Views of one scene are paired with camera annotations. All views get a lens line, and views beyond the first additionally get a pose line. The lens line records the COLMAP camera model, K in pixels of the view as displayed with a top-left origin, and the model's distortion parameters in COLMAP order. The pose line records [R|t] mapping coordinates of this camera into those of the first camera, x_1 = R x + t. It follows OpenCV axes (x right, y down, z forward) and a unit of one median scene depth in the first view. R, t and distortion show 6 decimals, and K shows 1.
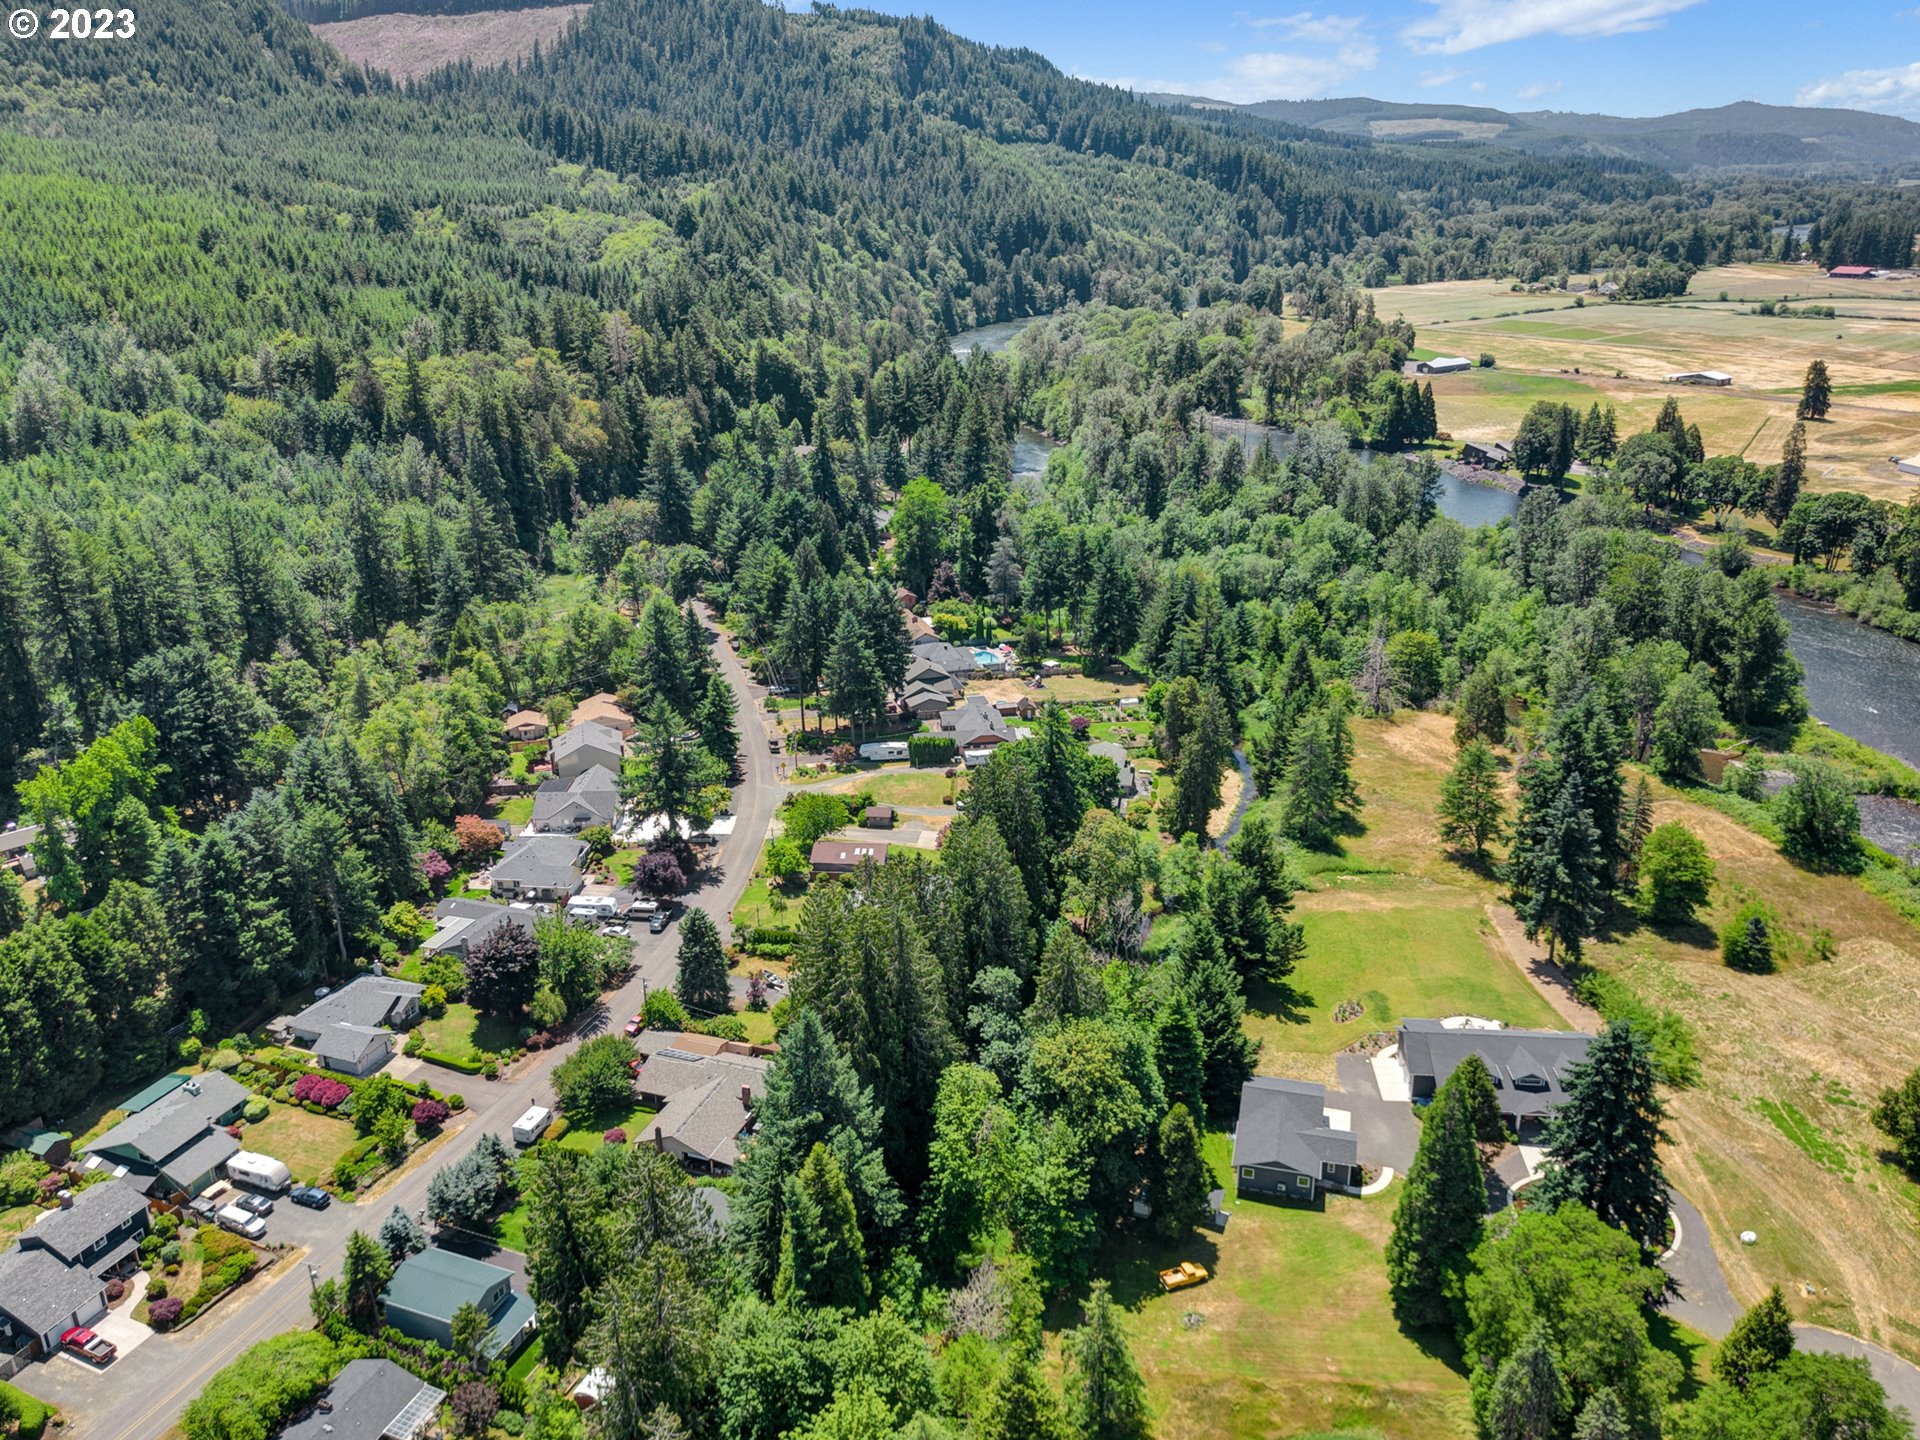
lens RADIAL K [[1461.0, 0, 963.0], [0, 1461.0, 724.3], [0, 0, 1]] dist [0.055621, -0.047225]
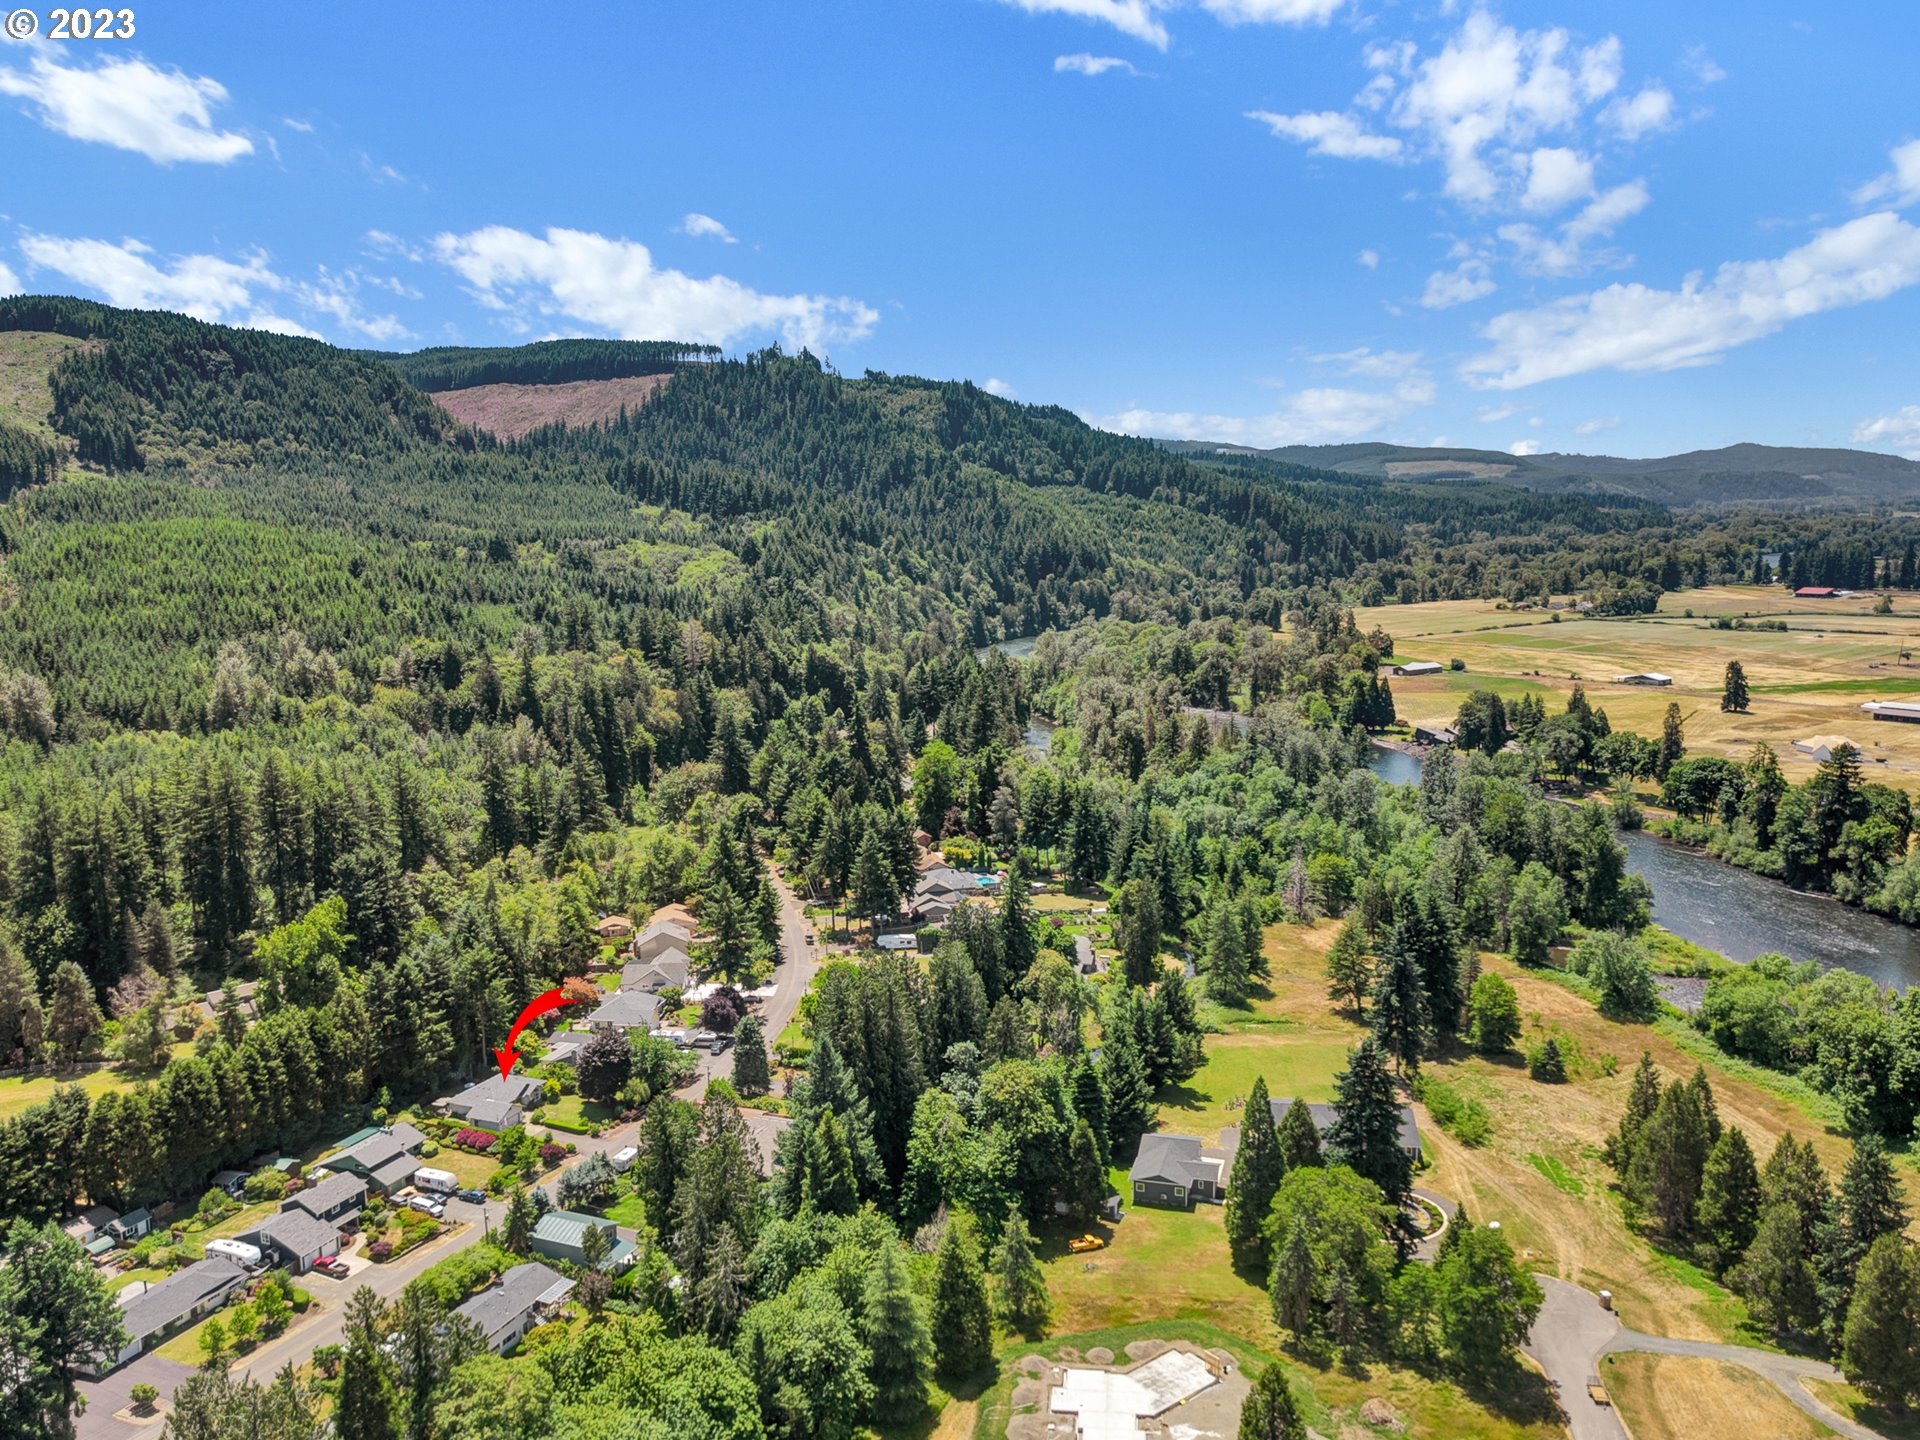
lens RADIAL K [[1461.0, 0, 965.4], [0, 1461.0, 720.1], [0, 0, 1]] dist [0.055621, -0.047225]
pose [[0.999574, -0.002669, -0.029049, 0.037517], [-0.003637, 0.976630, -0.214896, 0.092257], [0.028944, 0.214910, 0.976205, -0.239930]]
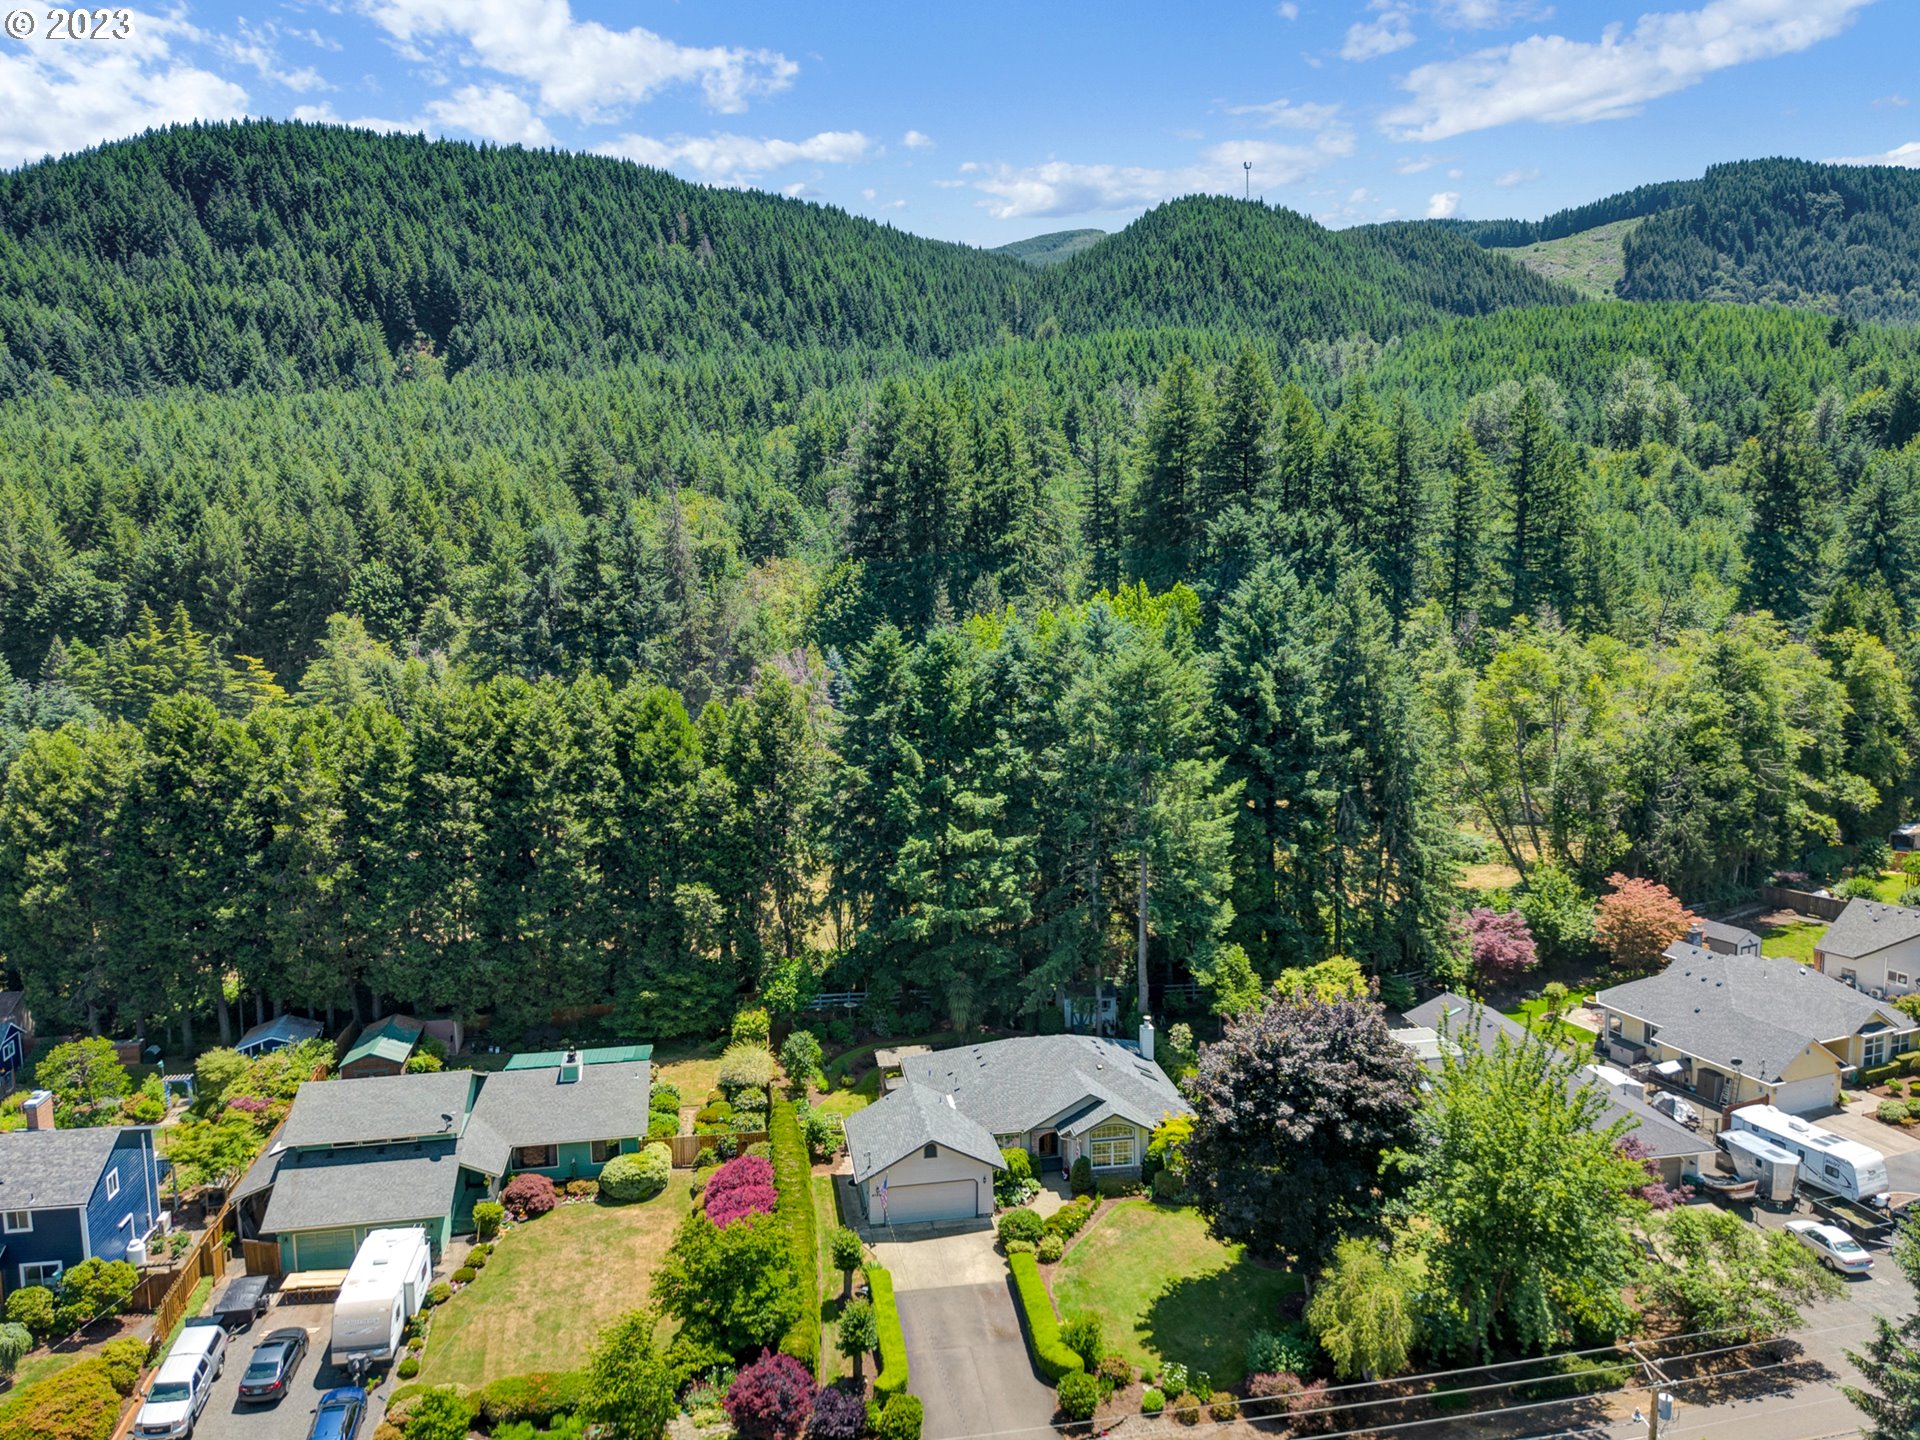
lens RADIAL K [[1492.4, 0, 958.4], [0, 1492.4, 724.8], [0, 0, 1]] dist [0.034618, -0.026770]
pose [[0.503511, 0.131461, -0.853929, -0.053048], [-0.297851, 0.954180, -0.028730, 0.071634], [0.811025, 0.268810, 0.519596, 0.467242]]
